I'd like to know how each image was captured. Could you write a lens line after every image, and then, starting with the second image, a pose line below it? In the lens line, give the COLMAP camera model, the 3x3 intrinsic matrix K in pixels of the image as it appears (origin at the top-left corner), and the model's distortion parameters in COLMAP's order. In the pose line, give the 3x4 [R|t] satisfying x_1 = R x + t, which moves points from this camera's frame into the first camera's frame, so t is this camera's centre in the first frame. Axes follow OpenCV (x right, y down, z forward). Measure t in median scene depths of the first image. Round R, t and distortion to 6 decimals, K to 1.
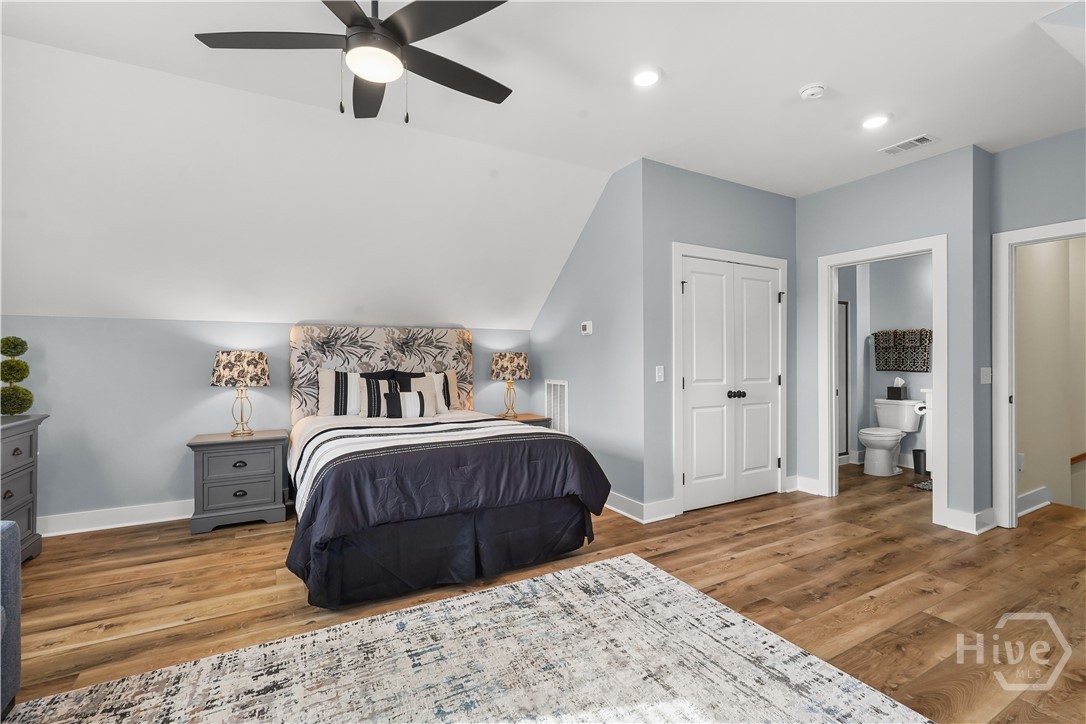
lens RADIAL K [[484.5, 0, 541.1], [0, 484.5, 359.7], [0, 0, 1]] dist [-0.010933, 0.000949]
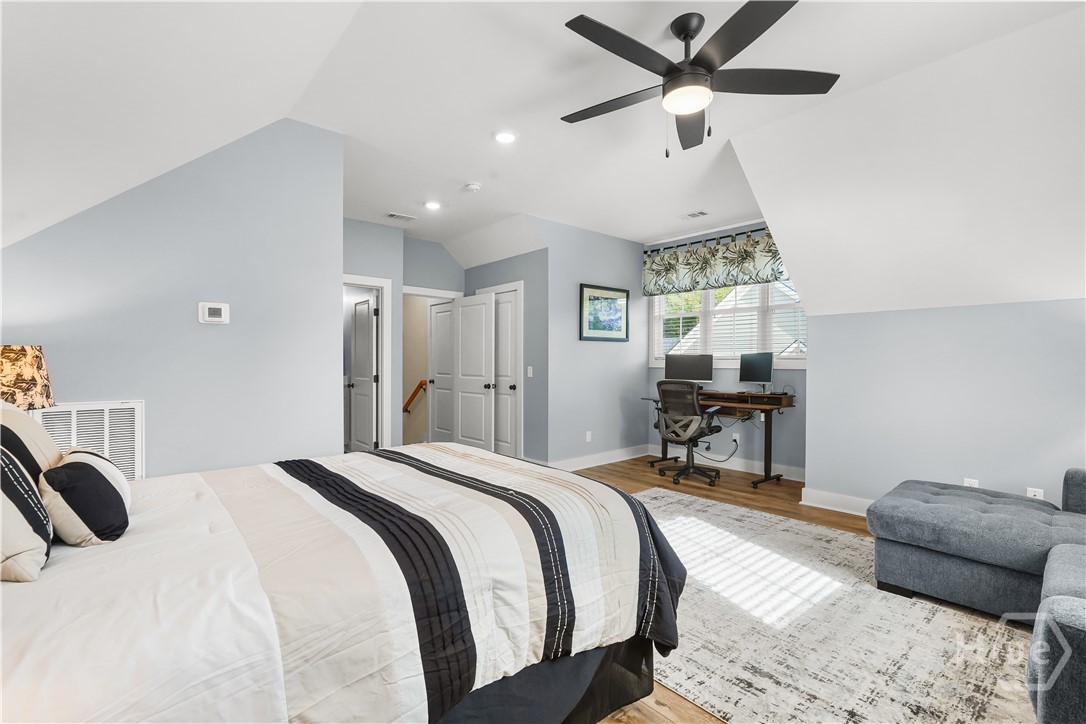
lens RADIAL K [[484.5, 0, 541.3], [0, 484.5, 362.4], [0, 0, 1]] dist [-0.010933, 0.000949]
pose [[-0.211934, -0.001917, 0.977282, -0.633609], [0.001232, 0.999997, 0.002228, -0.000382], [-0.977283, 0.001676, -0.211931, 0.718900]]
